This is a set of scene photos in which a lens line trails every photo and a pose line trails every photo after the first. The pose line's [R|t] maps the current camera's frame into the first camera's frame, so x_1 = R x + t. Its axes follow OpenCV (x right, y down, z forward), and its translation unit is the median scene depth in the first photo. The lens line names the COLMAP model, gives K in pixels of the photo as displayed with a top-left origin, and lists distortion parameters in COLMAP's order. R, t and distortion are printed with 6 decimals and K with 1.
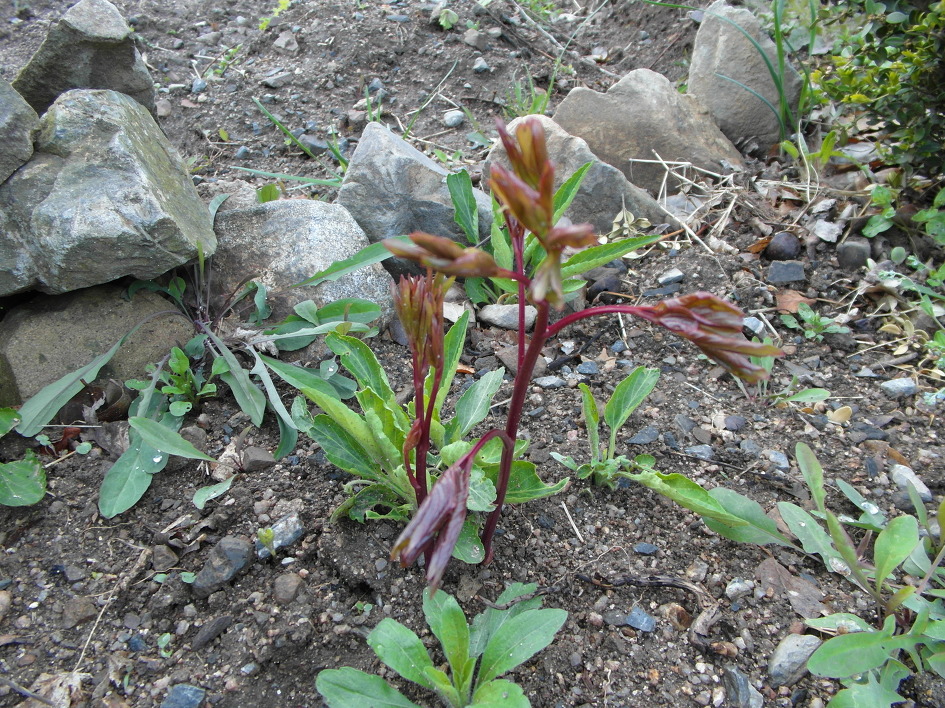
lens RADIAL K [[652.7, 0, 475.1], [0, 652.7, 356.6], [0, 0, 1]] dist [-0.000744, -0.010104]
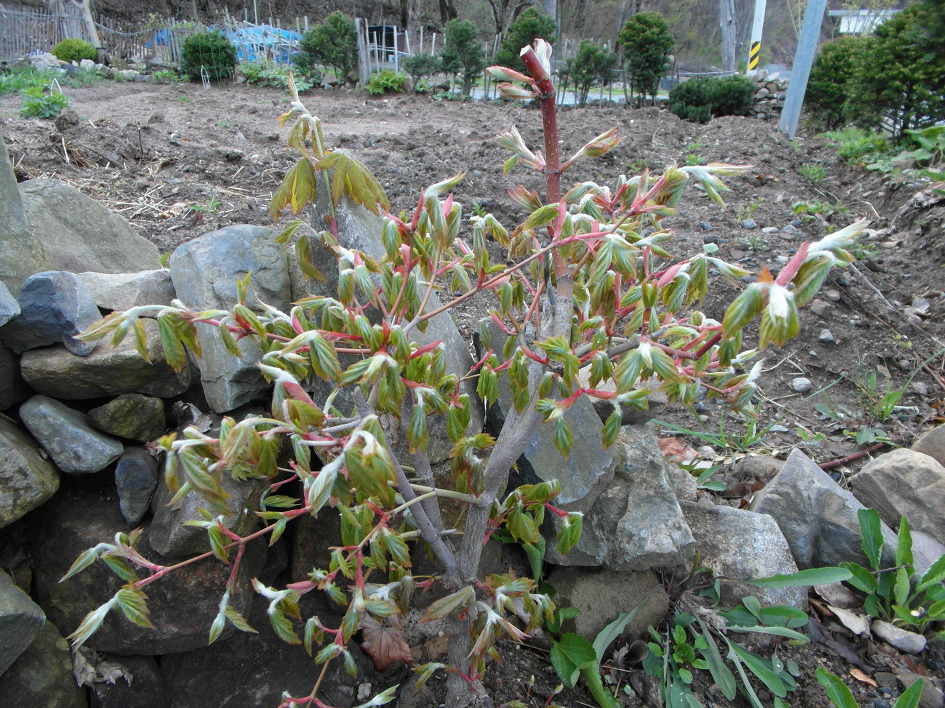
lens RADIAL K [[652.7, 0, 470.7], [0, 652.7, 351.1], [0, 0, 1]] dist [-0.000744, -0.010104]
pose [[0.935734, 0.169051, -0.309555, -0.428858], [-0.219140, 0.966352, -0.134691, -0.245735], [0.276369, 0.193871, 0.941294, -0.508344]]
